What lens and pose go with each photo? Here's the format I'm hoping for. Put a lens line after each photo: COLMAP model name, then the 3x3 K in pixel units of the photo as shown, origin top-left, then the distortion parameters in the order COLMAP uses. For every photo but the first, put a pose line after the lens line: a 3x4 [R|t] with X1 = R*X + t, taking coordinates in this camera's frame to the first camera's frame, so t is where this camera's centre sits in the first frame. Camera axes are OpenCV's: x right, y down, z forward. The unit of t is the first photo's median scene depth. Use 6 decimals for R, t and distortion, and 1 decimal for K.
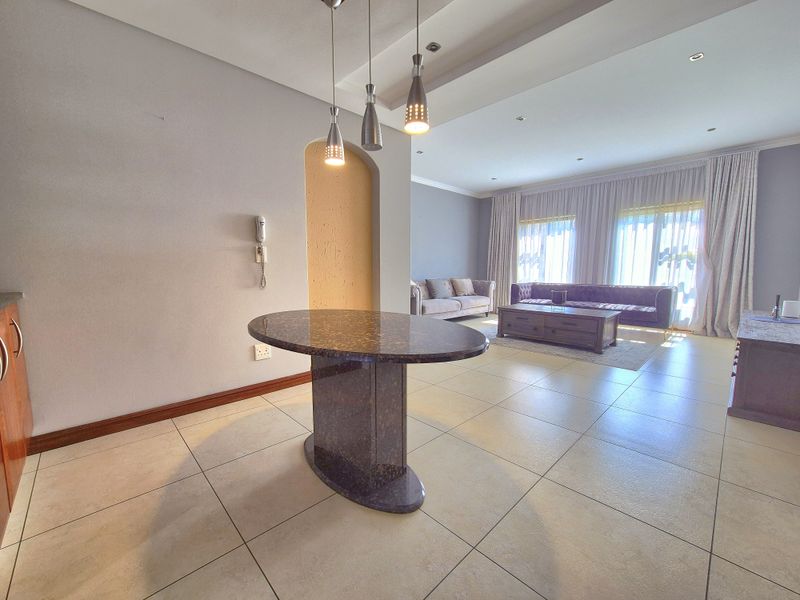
lens RADIAL K [[328.4, 0, 401.9], [0, 328.4, 301.5], [0, 0, 1]] dist [0.012928, -0.001103]
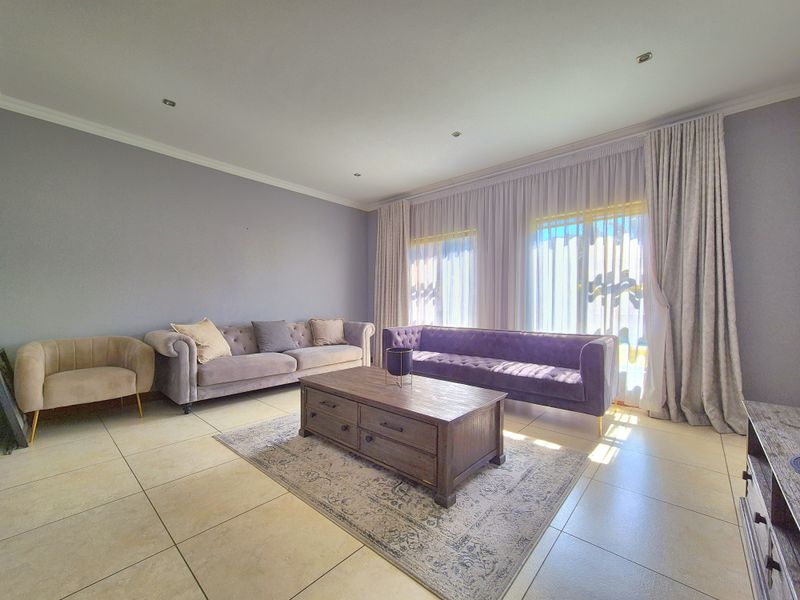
lens RADIAL K [[328.4, 0, 397.5], [0, 328.4, 302.5], [0, 0, 1]] dist [0.012928, -0.001103]
pose [[0.998077, 0.000705, 0.061977, 0.383739], [0.005685, 0.994679, -0.102864, -0.044963], [-0.061720, 0.103019, 0.992763, 0.407730]]
